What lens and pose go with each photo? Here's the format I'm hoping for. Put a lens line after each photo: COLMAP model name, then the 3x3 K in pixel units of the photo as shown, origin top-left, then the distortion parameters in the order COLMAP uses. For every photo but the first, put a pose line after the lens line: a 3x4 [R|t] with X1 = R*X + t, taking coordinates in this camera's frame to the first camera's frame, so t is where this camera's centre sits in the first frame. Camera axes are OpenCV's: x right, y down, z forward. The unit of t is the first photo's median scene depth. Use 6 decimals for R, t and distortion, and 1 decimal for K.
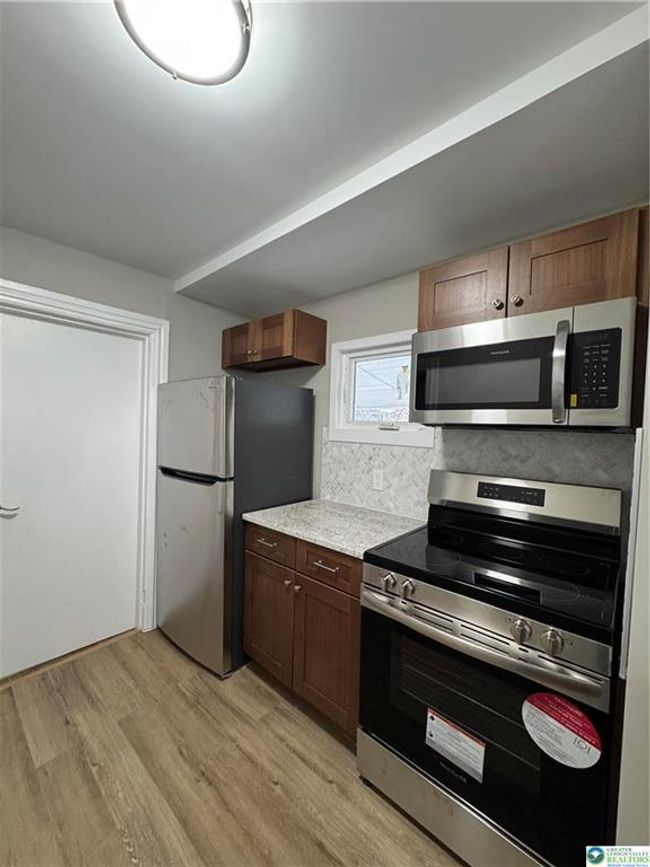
lens RADIAL K [[343.7, 0, 327.9], [0, 343.7, 432.6], [0, 0, 1]] dist [-0.004206, 0.000677]
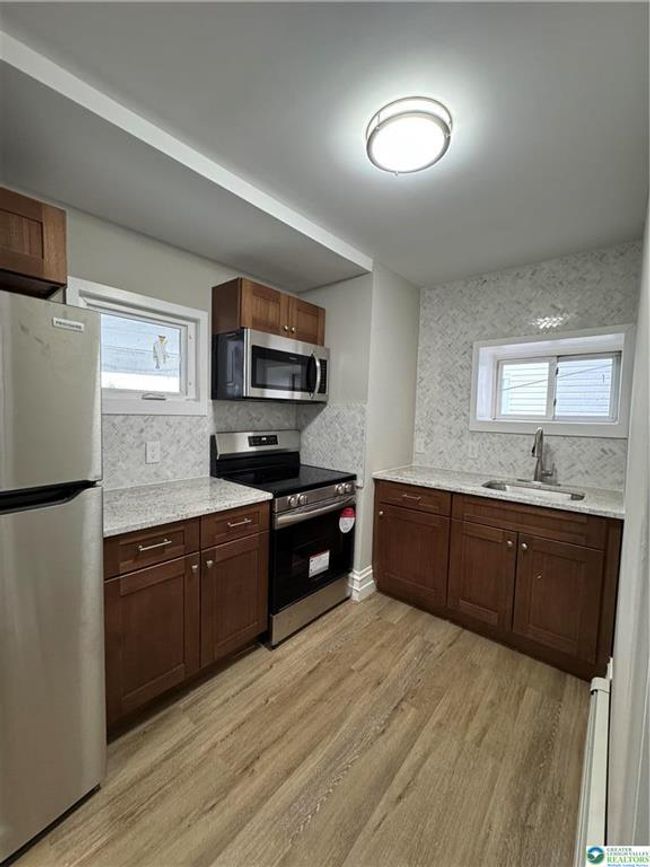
lens RADIAL K [[343.7, 0, 325.3], [0, 343.7, 430.0], [0, 0, 1]] dist [-0.004206, 0.000677]
pose [[-0.016674, -0.091152, 0.995697, -1.034151], [-0.019289, 0.995680, 0.090827, -0.026230], [-0.999675, -0.017692, -0.018360, 0.684403]]
